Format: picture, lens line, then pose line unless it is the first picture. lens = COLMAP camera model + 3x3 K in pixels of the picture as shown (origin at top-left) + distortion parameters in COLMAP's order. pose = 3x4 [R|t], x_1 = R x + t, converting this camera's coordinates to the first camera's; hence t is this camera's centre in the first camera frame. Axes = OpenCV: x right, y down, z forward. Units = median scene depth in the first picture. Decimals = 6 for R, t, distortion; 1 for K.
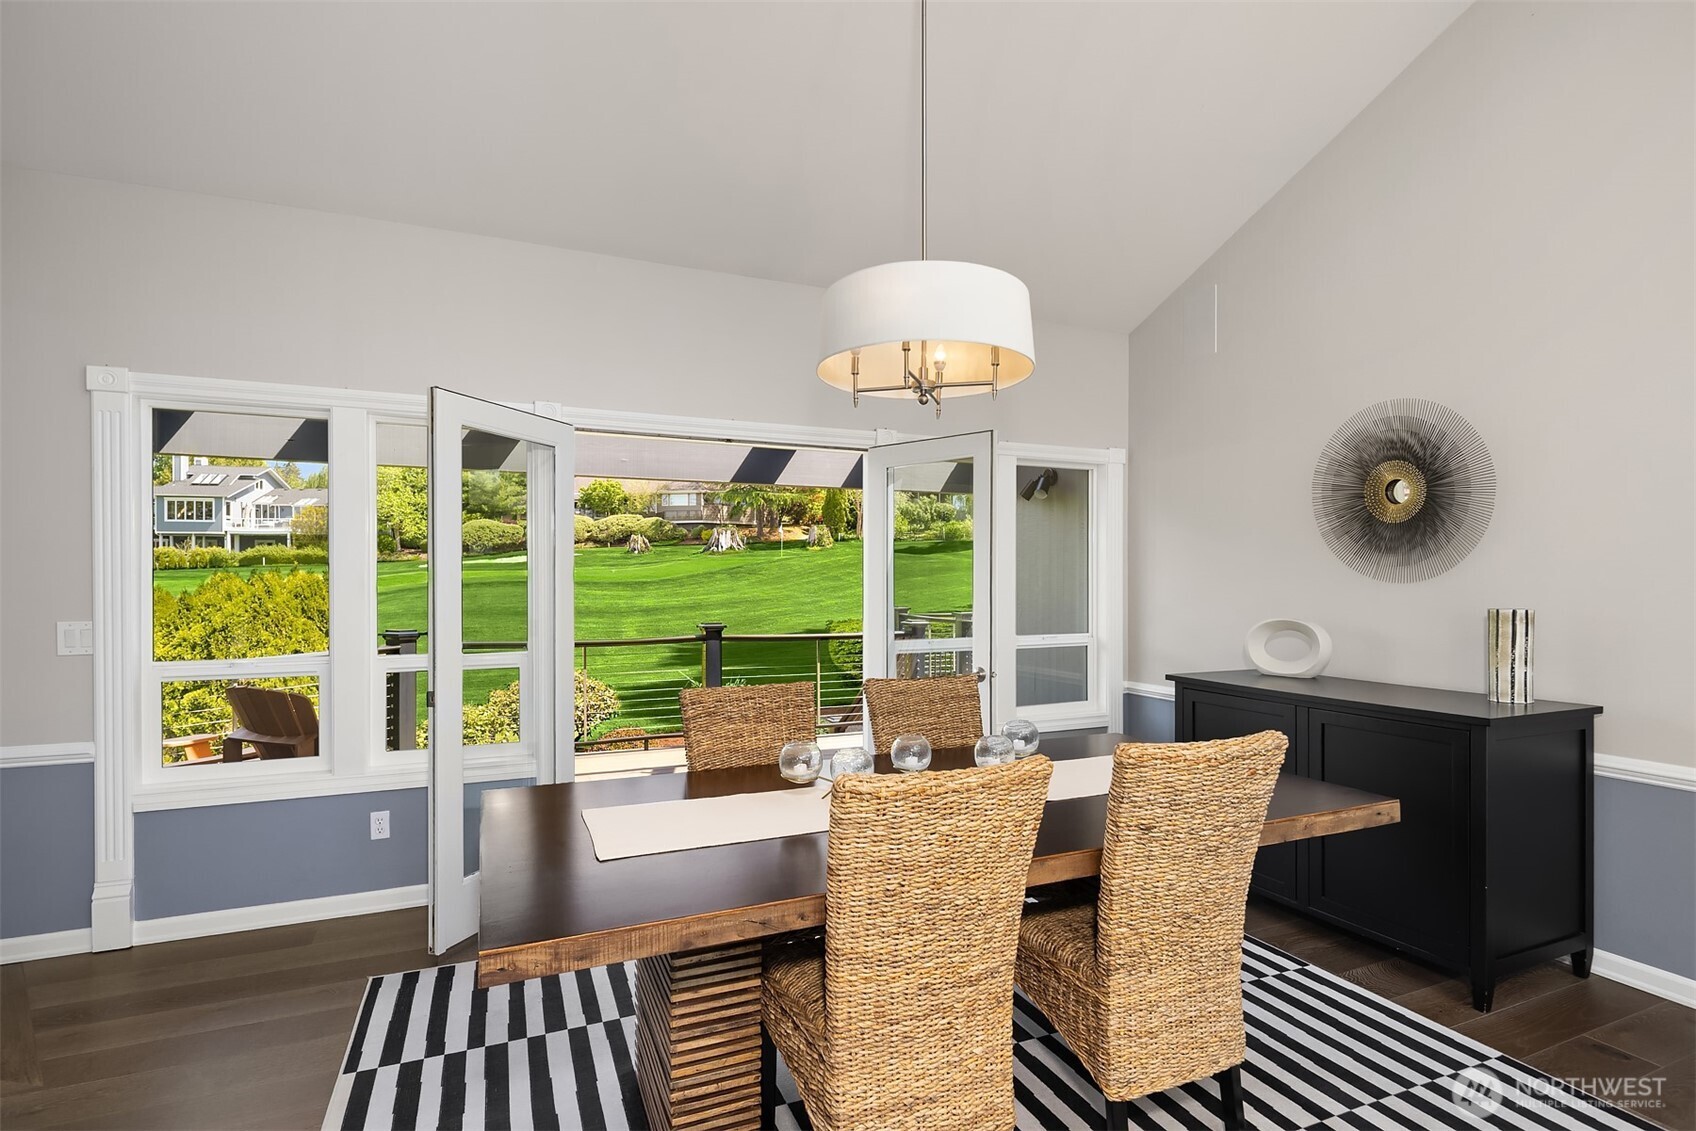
lens RADIAL K [[818.6, 0, 848.0], [0, 818.6, 565.5], [0, 0, 1]] dist [0.001375, 0.000441]
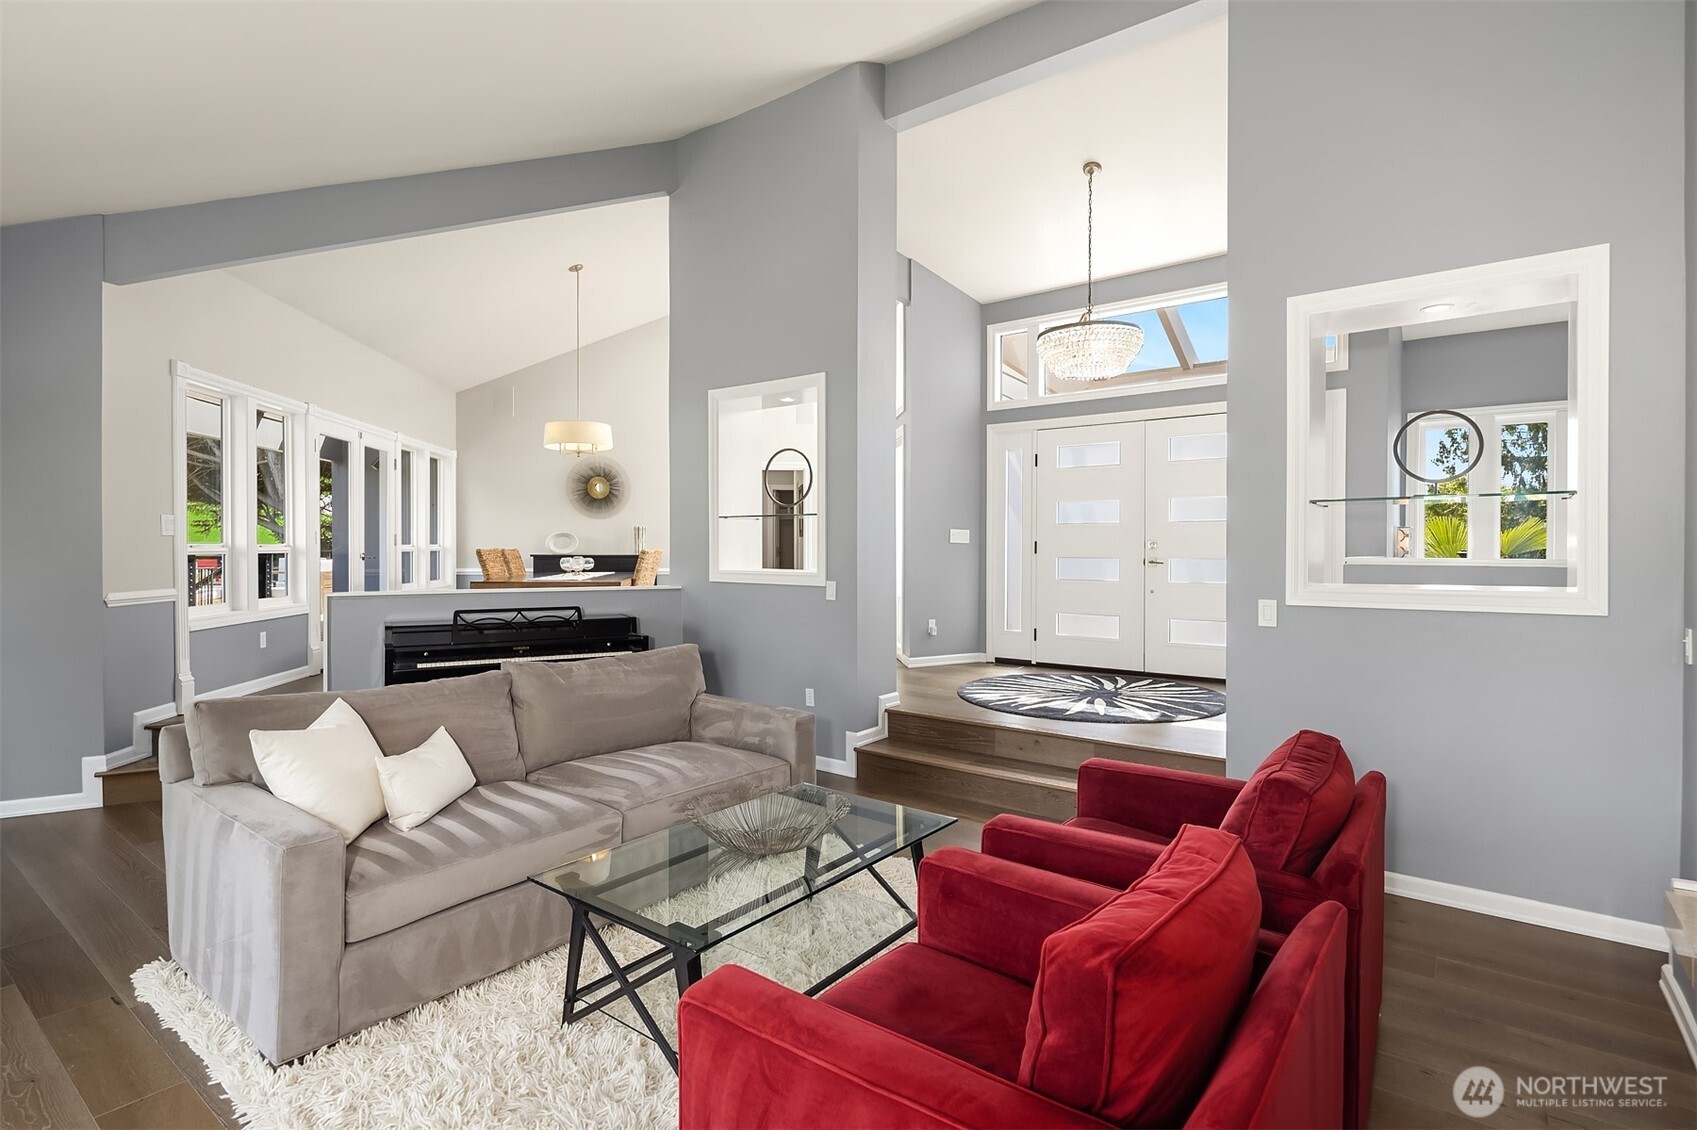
lens RADIAL K [[819.1, 0, 848.5], [0, 819.1, 565.0], [0, 0, 1]] dist [0.001375, 0.000441]
pose [[0.318000, -0.029730, 0.947624, -1.833807], [0.001372, 0.999522, 0.030897, 0.099936], [-0.948090, -0.008525, 0.317889, -0.768471]]
